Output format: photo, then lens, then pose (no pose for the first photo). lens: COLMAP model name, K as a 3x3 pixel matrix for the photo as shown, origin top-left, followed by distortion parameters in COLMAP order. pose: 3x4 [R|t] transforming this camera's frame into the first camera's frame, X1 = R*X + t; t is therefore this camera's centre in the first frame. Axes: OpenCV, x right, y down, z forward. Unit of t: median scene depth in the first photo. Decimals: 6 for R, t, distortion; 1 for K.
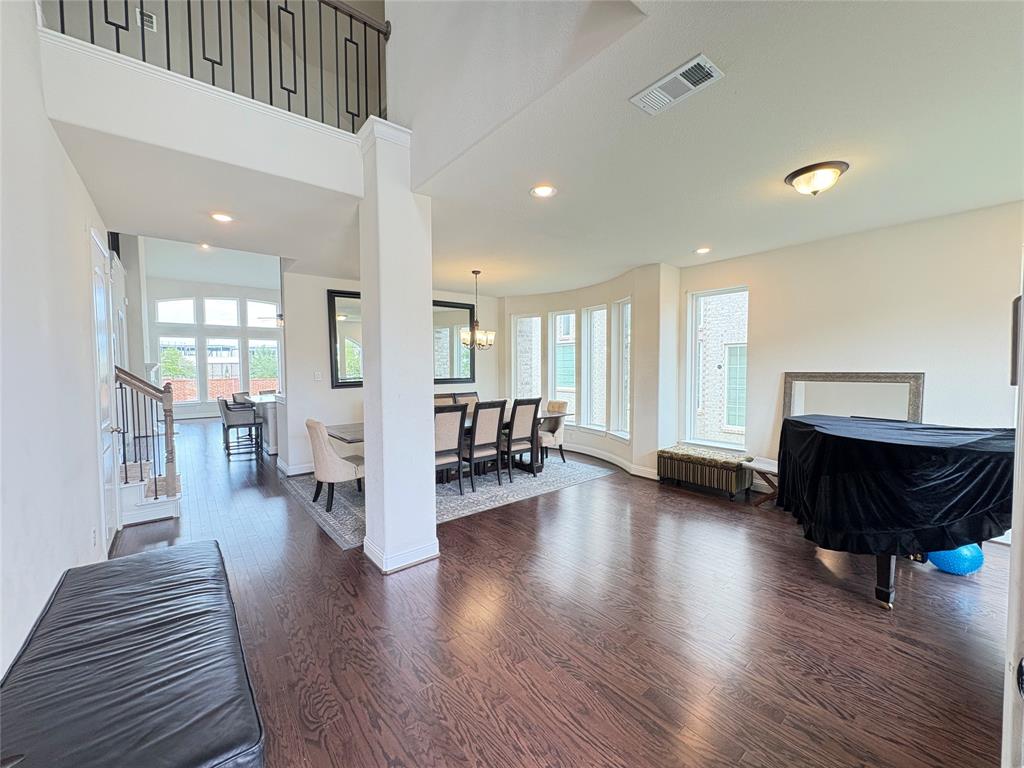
lens RADIAL K [[407.3, 0, 514.0], [0, 407.3, 384.6], [0, 0, 1]] dist [0.001254, -0.000391]
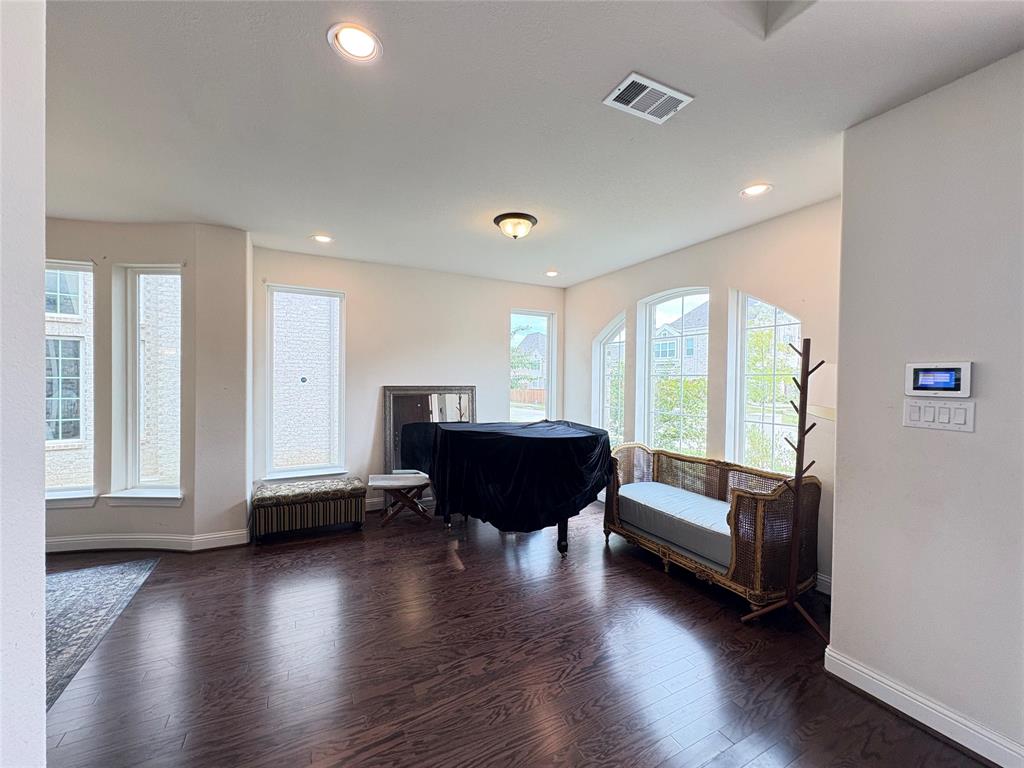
lens RADIAL K [[407.3, 0, 513.6], [0, 407.3, 387.1], [0, 0, 1]] dist [0.001254, -0.000391]
pose [[0.203893, -0.016472, 0.978855, -0.245636], [0.031939, 0.999438, 0.010165, -0.025104], [-0.978472, 0.029191, 0.204305, 0.438536]]
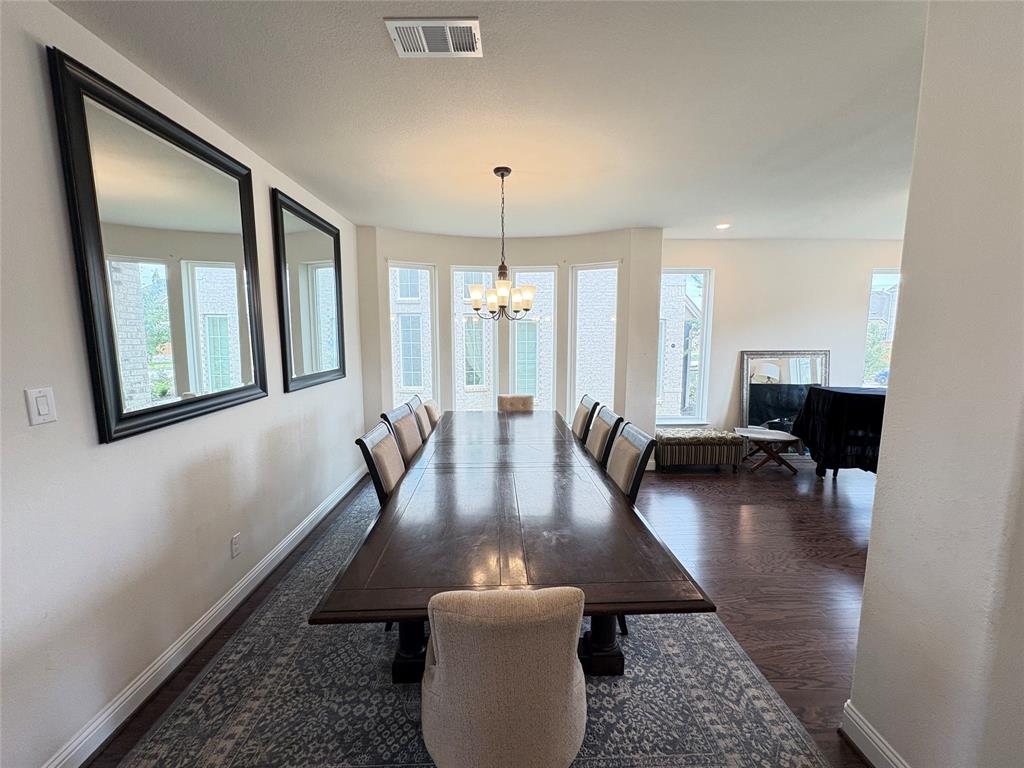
lens RADIAL K [[407.3, 0, 518.8], [0, 407.3, 381.1], [0, 0, 1]] dist [0.001254, -0.000391]
pose [[0.605981, -0.081081, 0.791336, -0.582617], [0.035725, 0.996562, 0.074751, -0.048148], [-0.794677, -0.017027, 0.606794, 0.743101]]
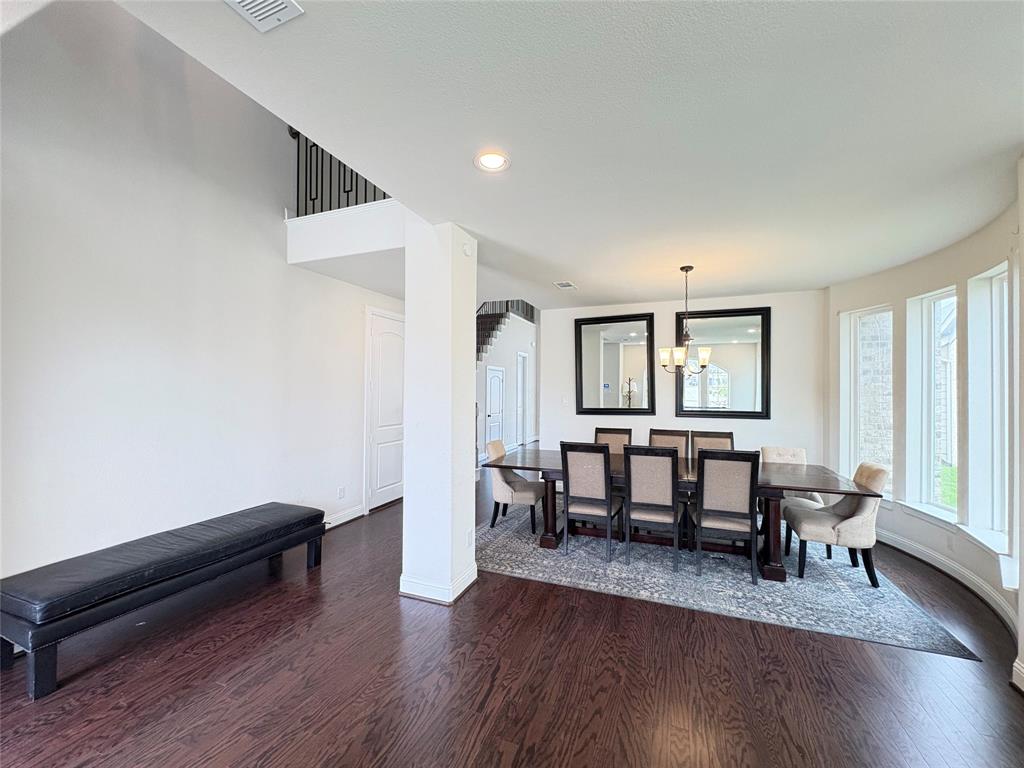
lens RADIAL K [[407.3, 0, 507.9], [0, 407.3, 383.1], [0, 0, 1]] dist [0.001254, -0.000391]
pose [[0.480131, -0.004890, -0.877183, 0.451993], [-0.048027, 0.998338, -0.031853, -0.034321], [0.875881, 0.057422, 0.479098, 0.429046]]
